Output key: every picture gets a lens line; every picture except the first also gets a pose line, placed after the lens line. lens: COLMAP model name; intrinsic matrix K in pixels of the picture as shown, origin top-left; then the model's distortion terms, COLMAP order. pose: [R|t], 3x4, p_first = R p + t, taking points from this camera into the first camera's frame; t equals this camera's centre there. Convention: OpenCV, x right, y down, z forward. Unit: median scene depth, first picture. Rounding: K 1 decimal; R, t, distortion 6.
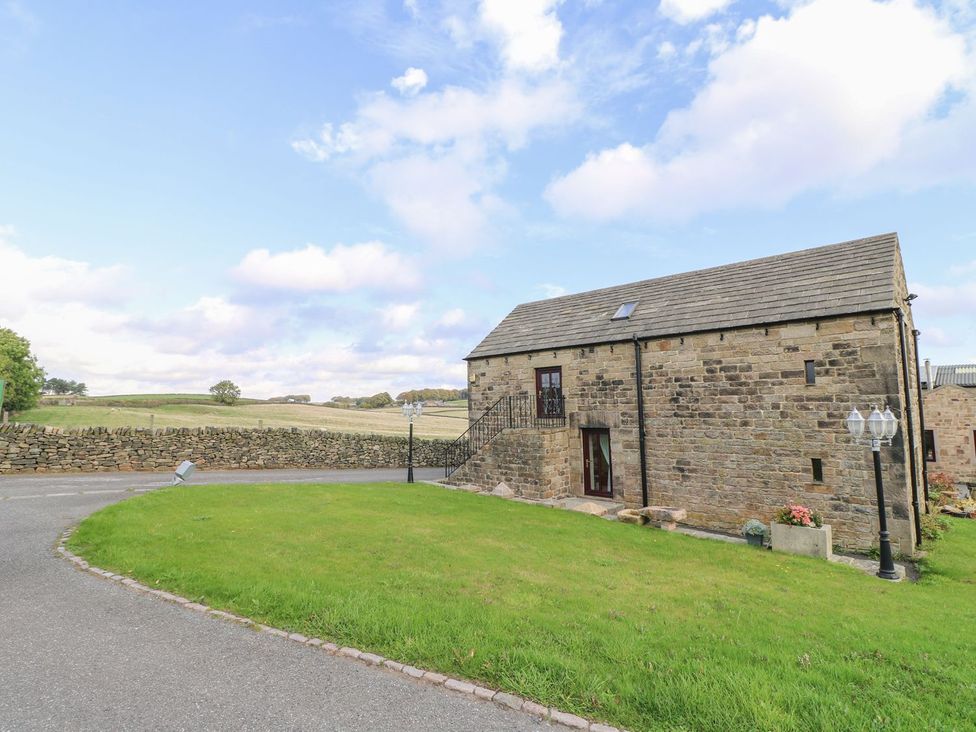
lens RADIAL K [[507.5, 0, 490.1], [0, 507.5, 354.1], [0, 0, 1]] dist [-0.006281, -0.000901]
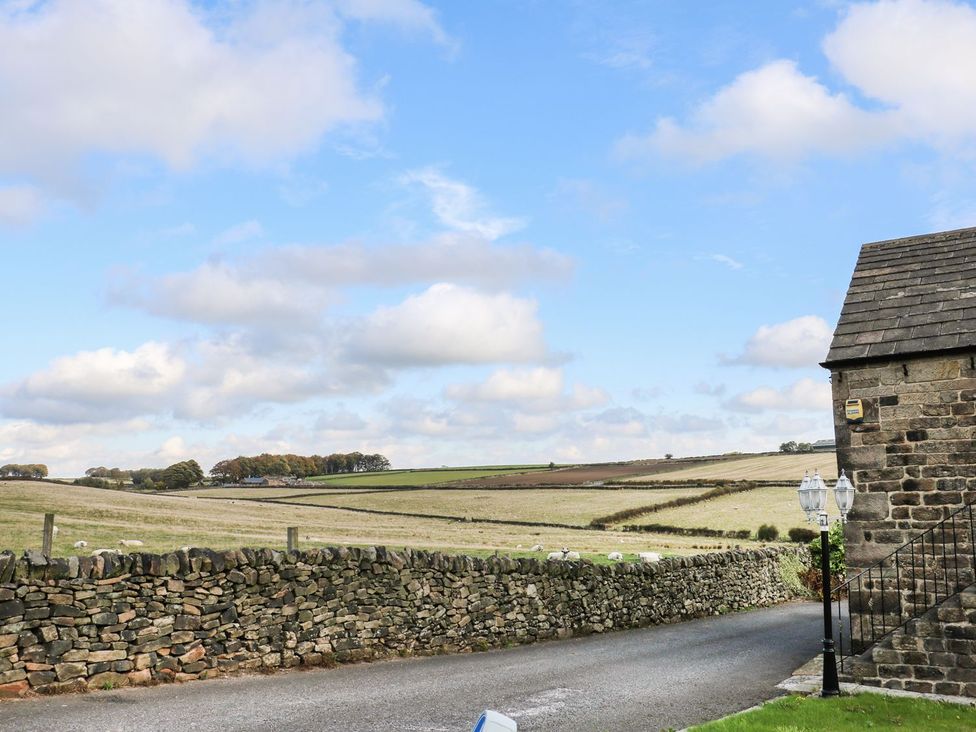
lens RADIAL K [[903.4, 0, 488.0], [0, 903.4, 366.0], [0, 0, 1]] dist [-0.185054, 0.146536]
pose [[0.990921, 0.009170, 0.134133, -0.479346], [-0.005139, 0.999526, -0.030365, 0.040438], [-0.134348, 0.029400, 0.990498, 0.413205]]
